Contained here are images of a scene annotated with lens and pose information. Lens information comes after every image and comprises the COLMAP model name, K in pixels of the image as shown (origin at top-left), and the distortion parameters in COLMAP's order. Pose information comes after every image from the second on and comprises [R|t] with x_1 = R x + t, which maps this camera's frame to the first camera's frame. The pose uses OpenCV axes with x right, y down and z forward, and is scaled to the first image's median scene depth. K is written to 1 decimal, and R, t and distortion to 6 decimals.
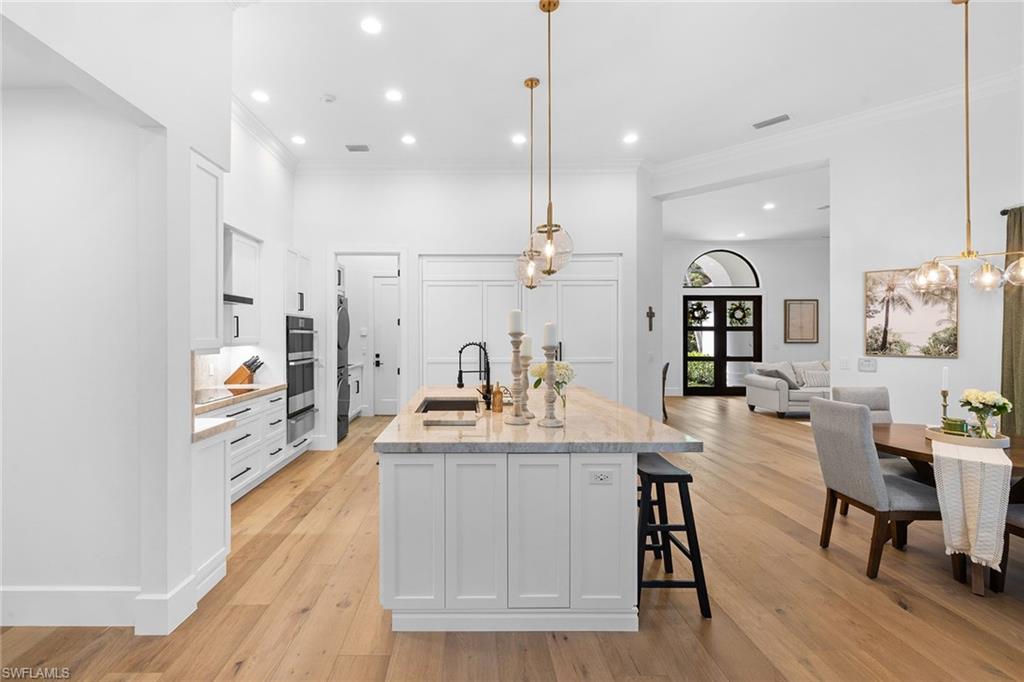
lens RADIAL K [[434.2, 0, 463.0], [0, 434.2, 335.9], [0, 0, 1]] dist [0.001205, -0.000026]
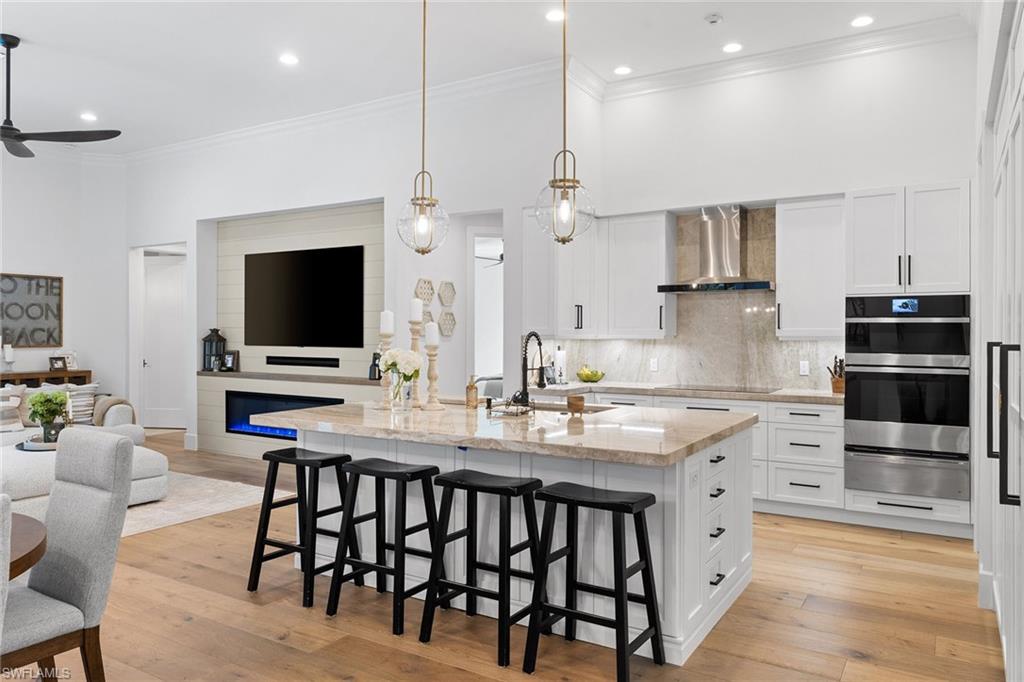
lens RADIAL K [[708.7, 0, 504.9], [0, 708.7, 334.8], [0, 0, 1]] dist [0.002866, -0.004910]
pose [[-0.524725, 0.003290, -0.851266, 0.899202], [-0.003548, 0.999975, 0.006052, 0.008389], [0.851265, 0.006196, -0.524700, 1.253450]]
